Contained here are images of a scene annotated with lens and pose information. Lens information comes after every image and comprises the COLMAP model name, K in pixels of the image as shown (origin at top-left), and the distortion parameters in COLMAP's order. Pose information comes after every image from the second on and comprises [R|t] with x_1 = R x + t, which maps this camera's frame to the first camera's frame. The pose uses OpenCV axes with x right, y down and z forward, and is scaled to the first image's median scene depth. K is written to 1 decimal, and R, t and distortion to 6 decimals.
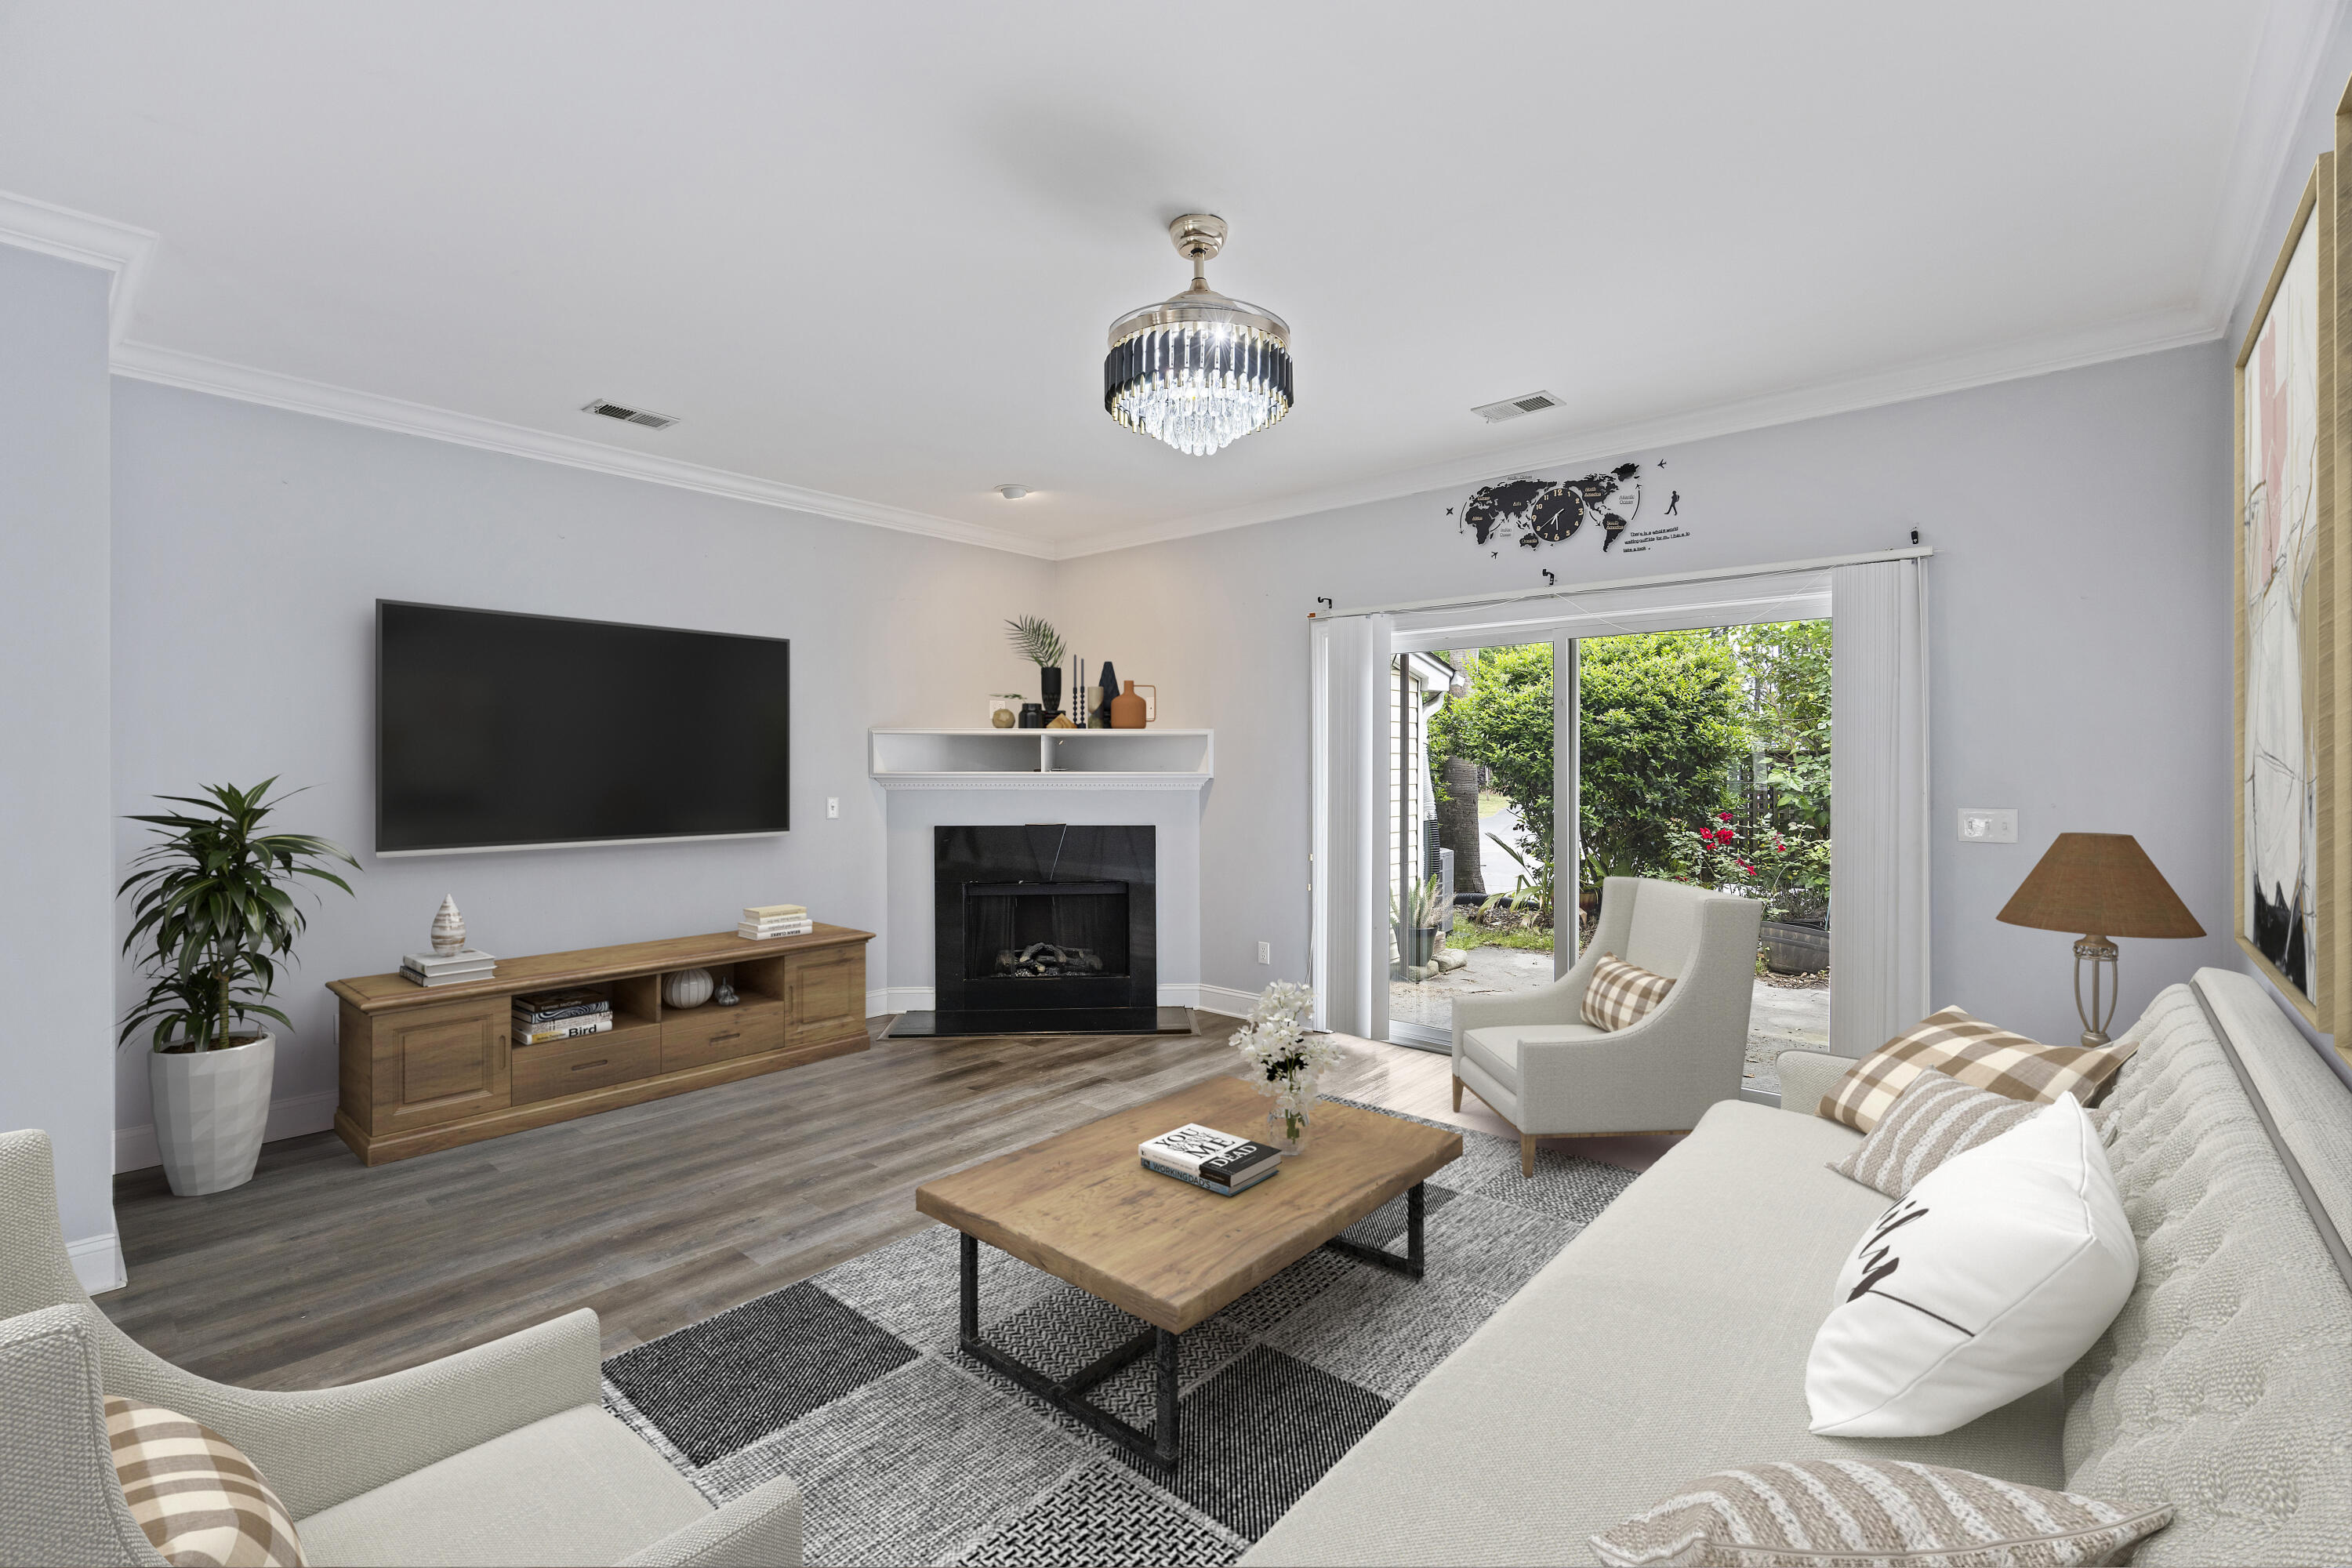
lens RADIAL K [[1025.0, 0, 1178.3], [0, 1025.0, 778.7], [0, 0, 1]] dist [-0.013057, 0.002367]
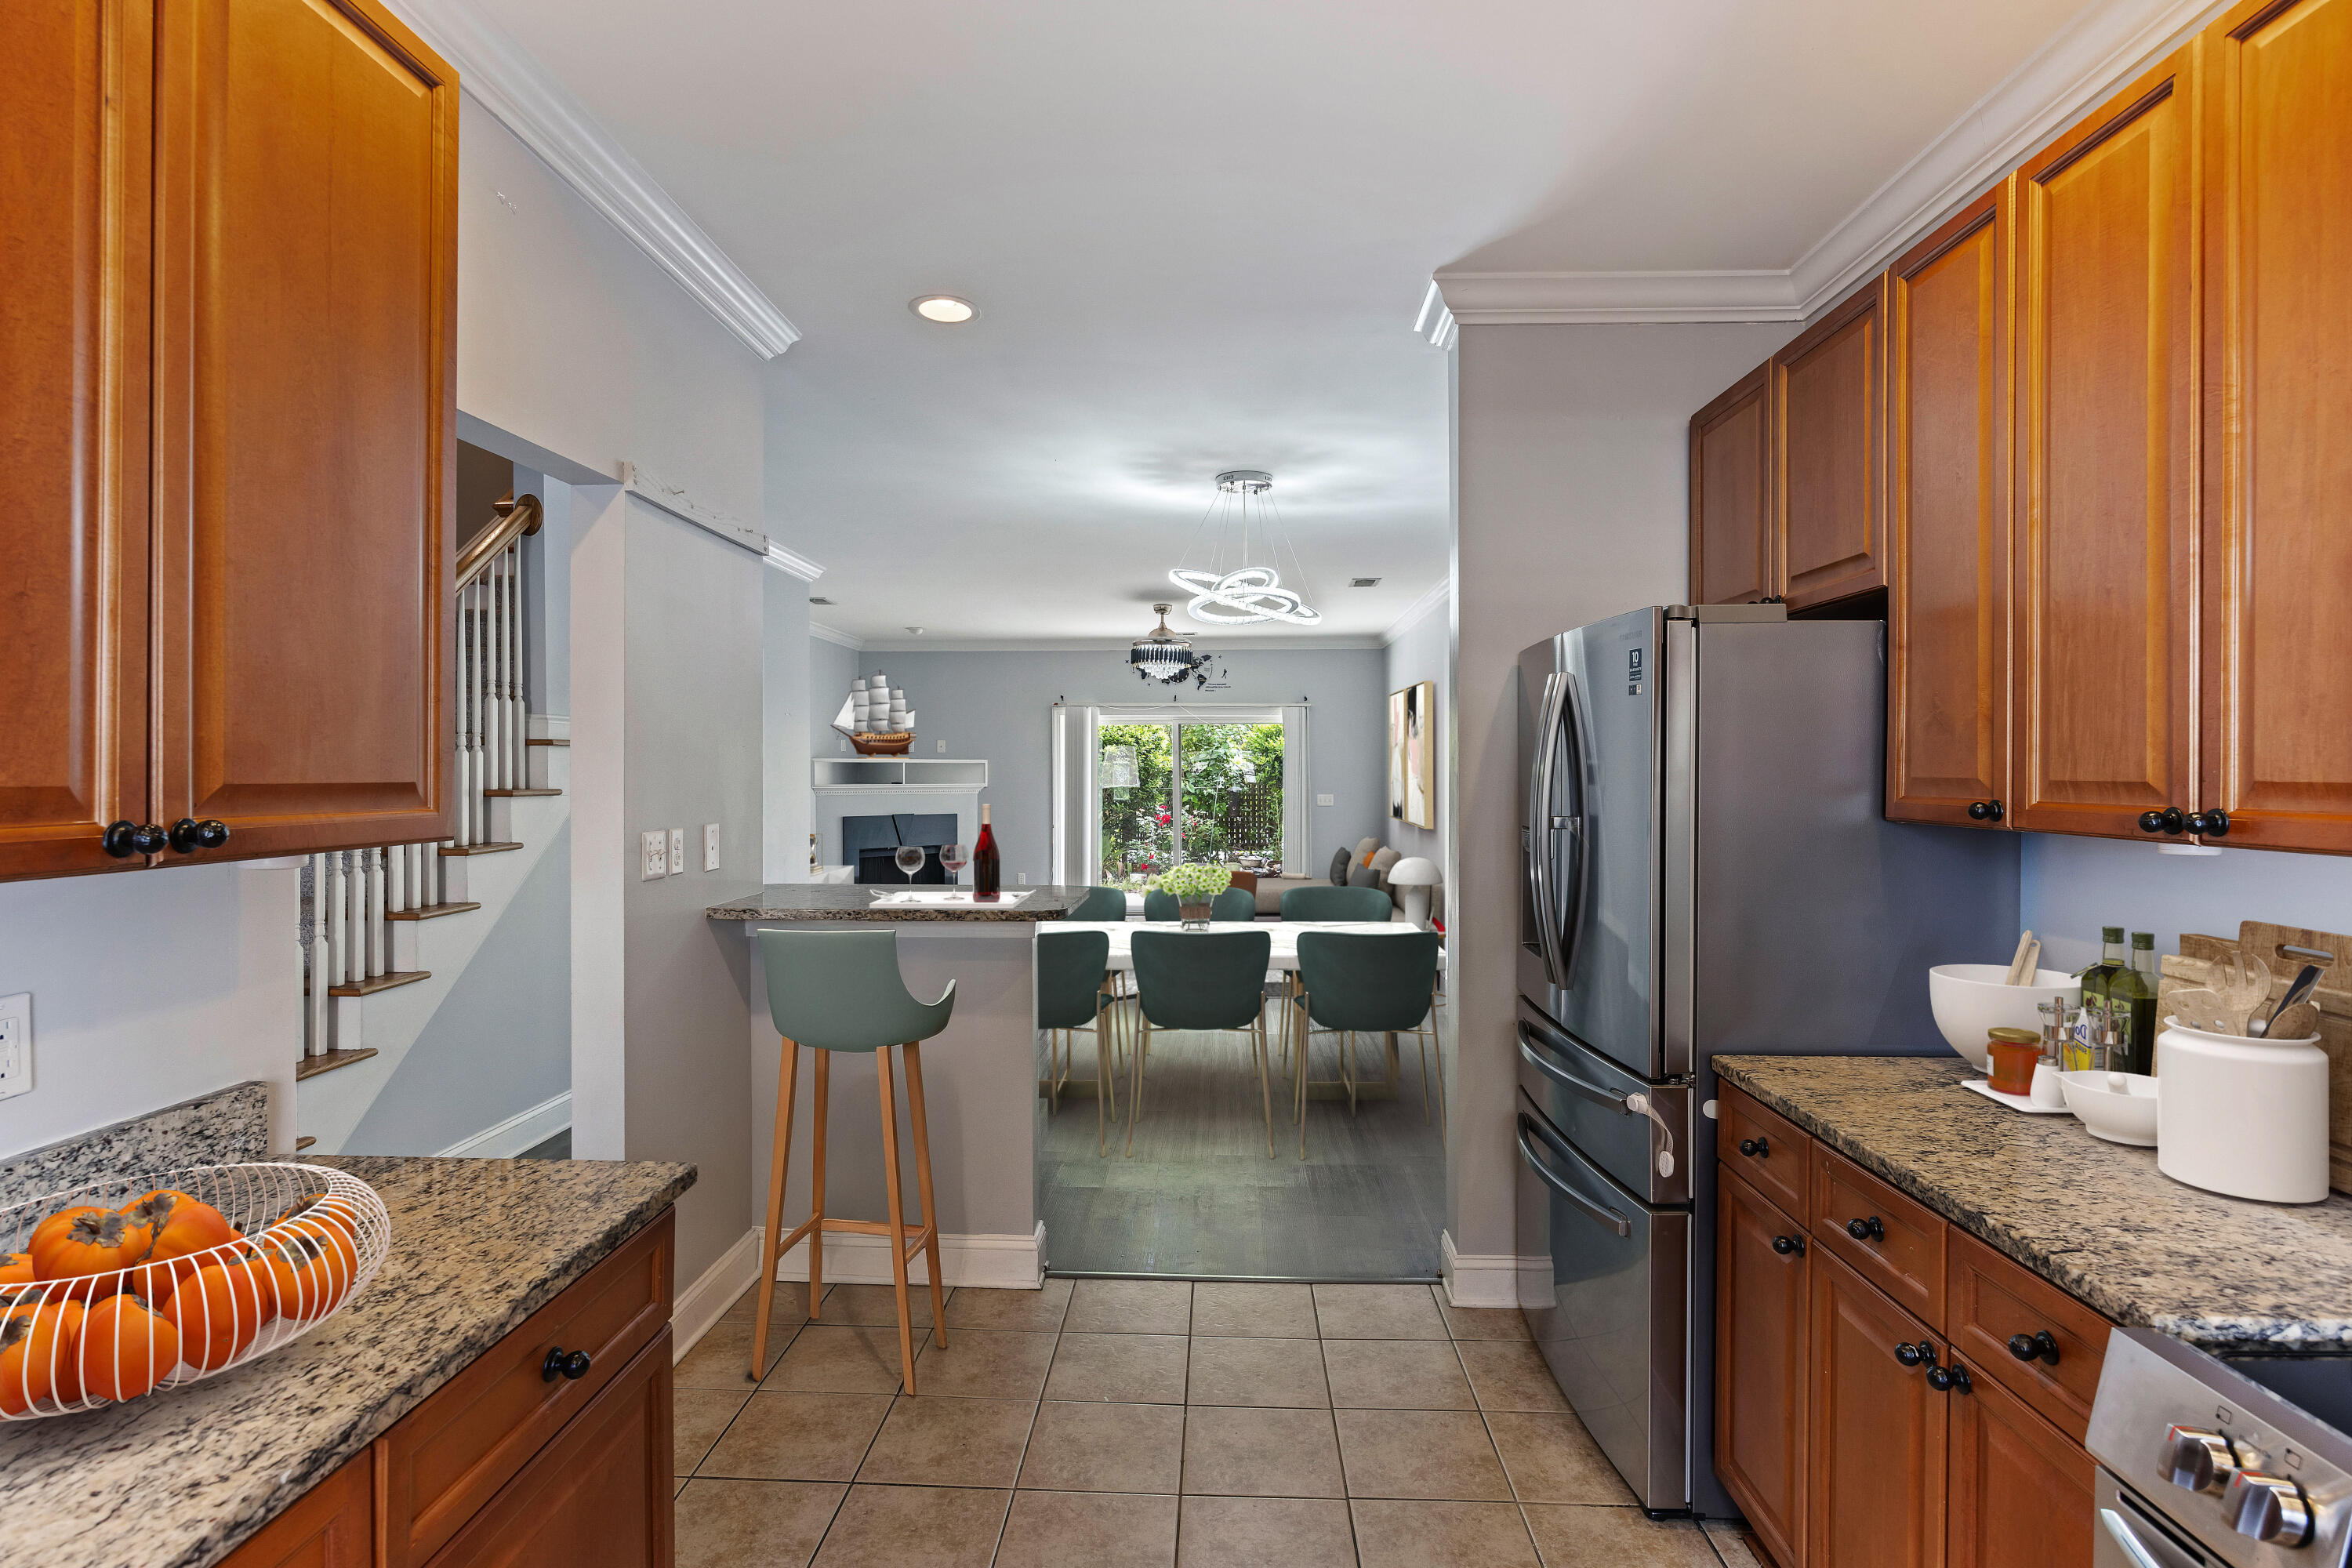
lens RADIAL K [[1154.1, 0, 1191.5], [0, 1154.1, 783.2], [0, 0, 1]] dist [-0.015571, 0.003511]
pose [[0.771069, -0.004834, 0.636734, -1.242633], [0.008821, 0.999956, -0.003090, 0.003611], [-0.636691, 0.007999, 0.771078, -1.013508]]
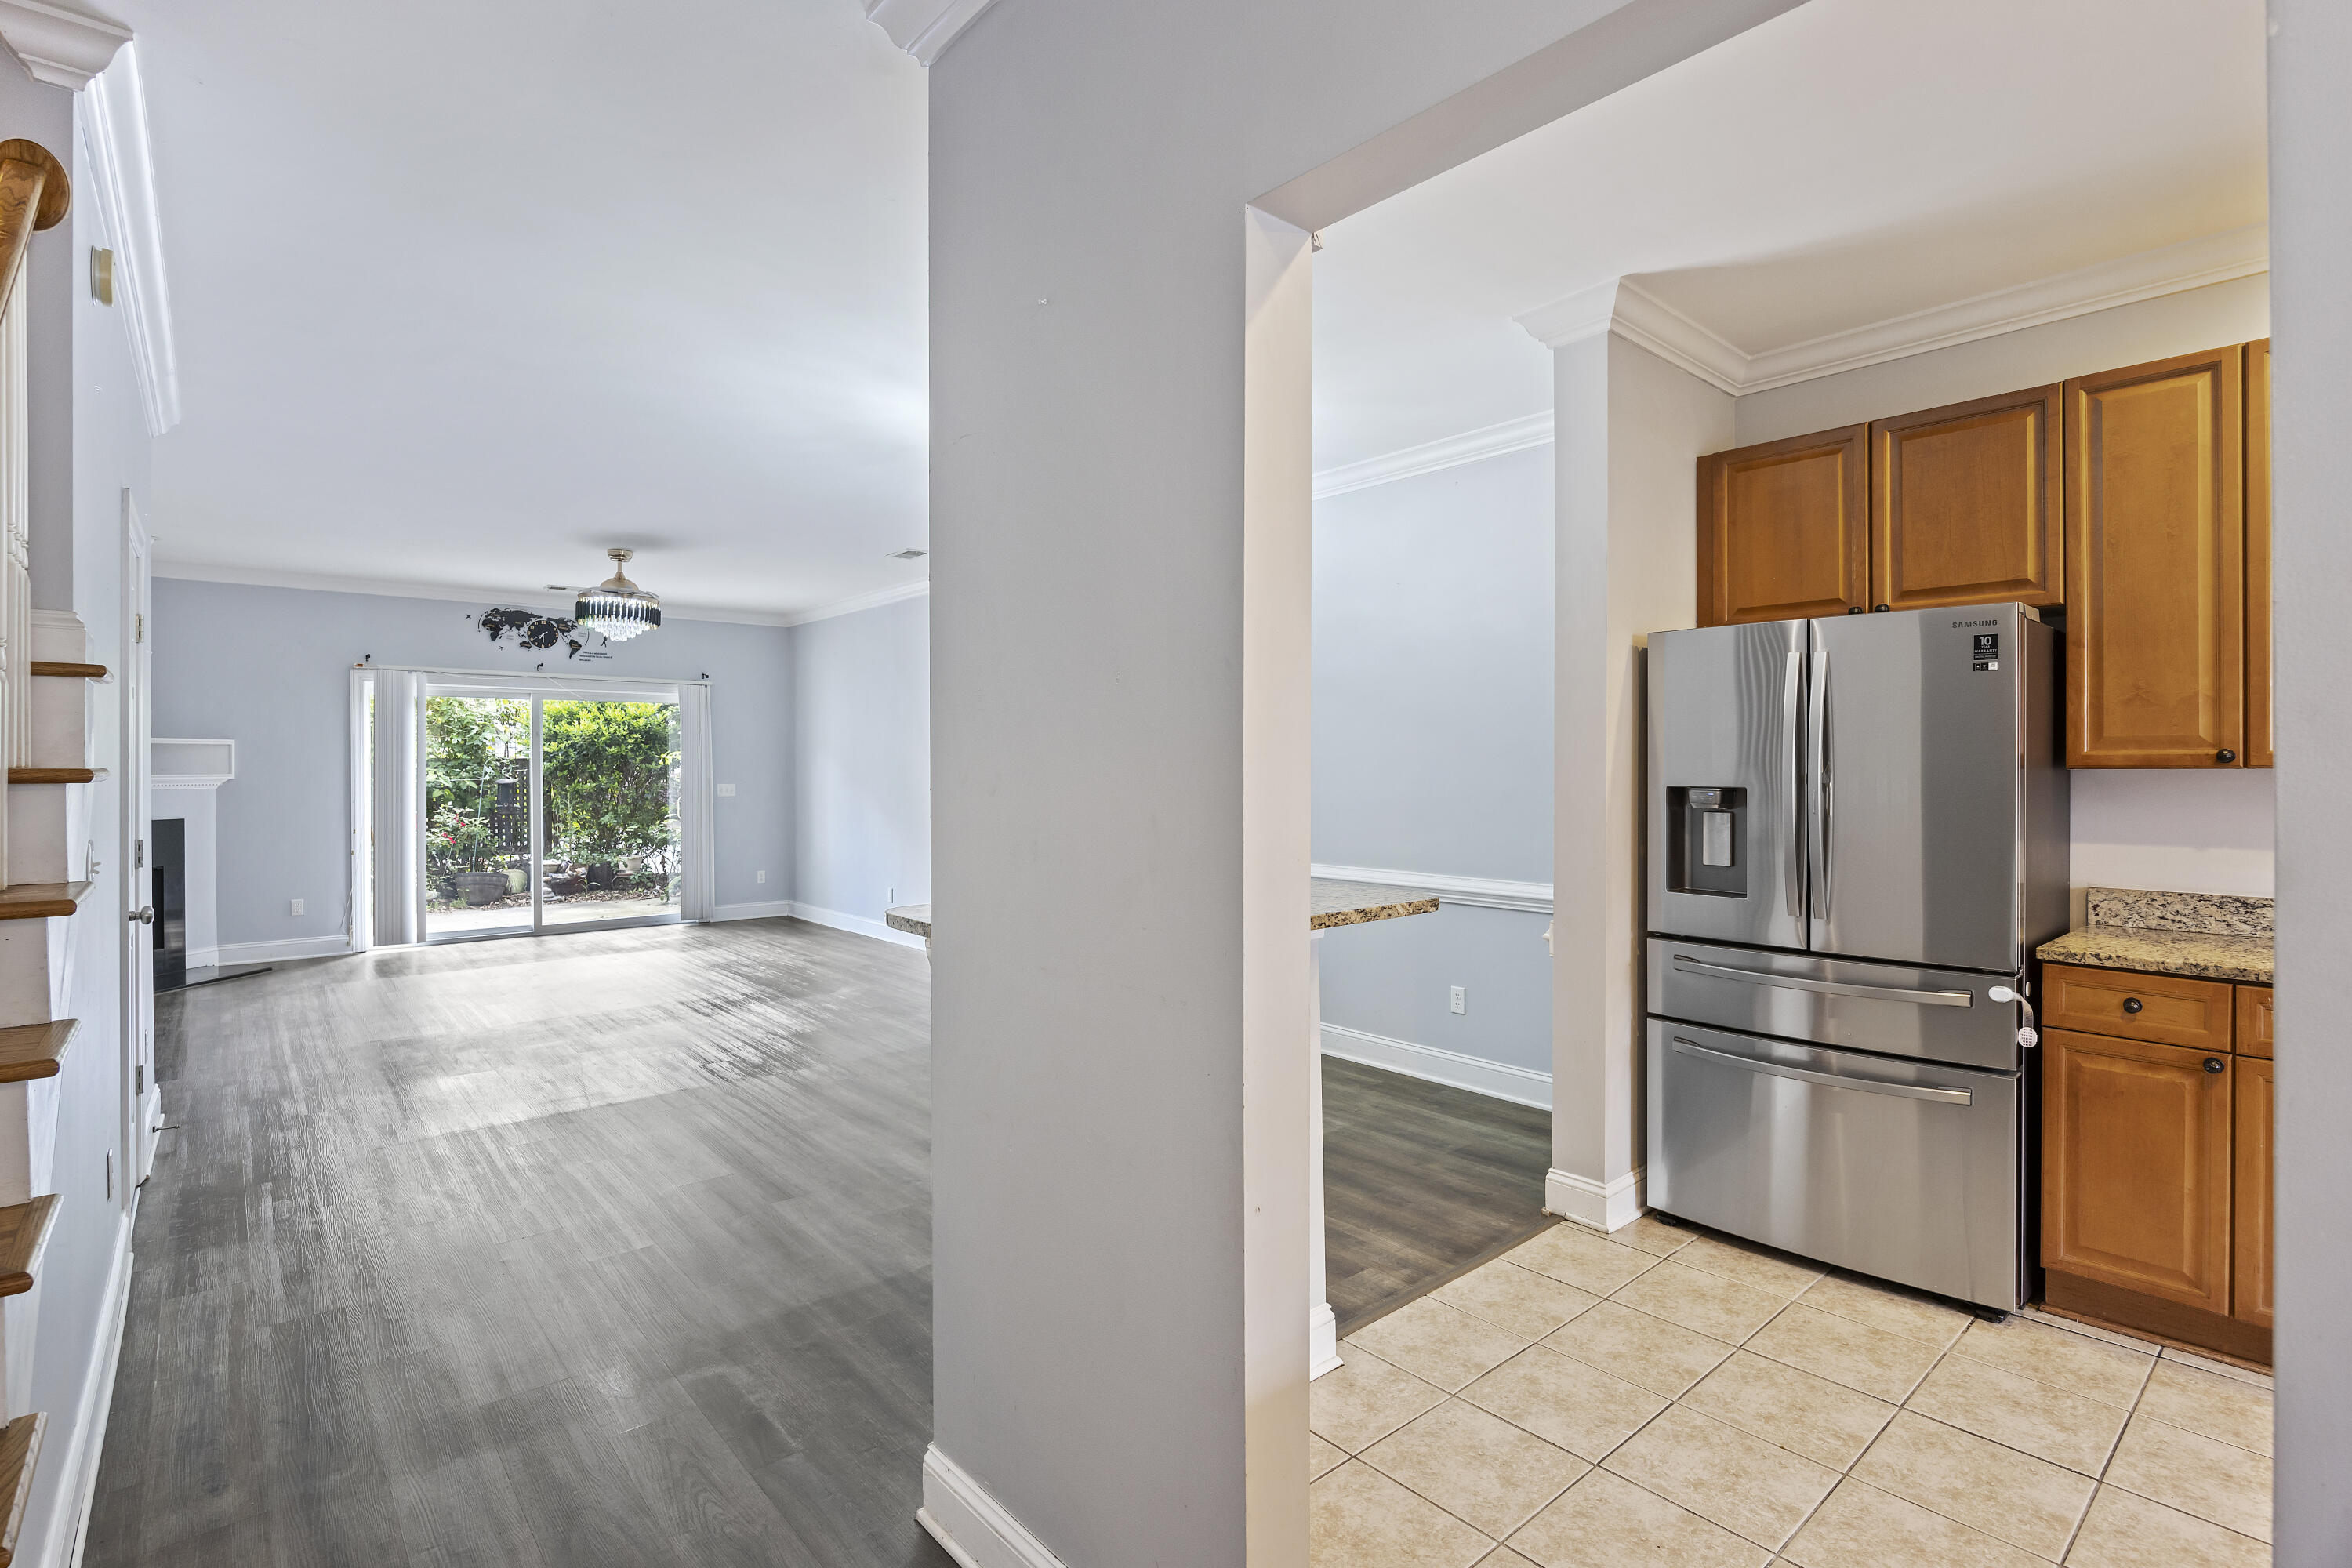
lens RADIAL K [[1120.2, 0, 1160.6], [0, 1120.2, 766.8], [0, 0, 1]] dist [0.003589, -0.002835]
pose [[0.156575, -0.000295, 0.987666, -1.445900], [0.017281, 0.999848, -0.002441, 0.010354], [-0.987515, 0.017450, 0.156556, -0.429035]]
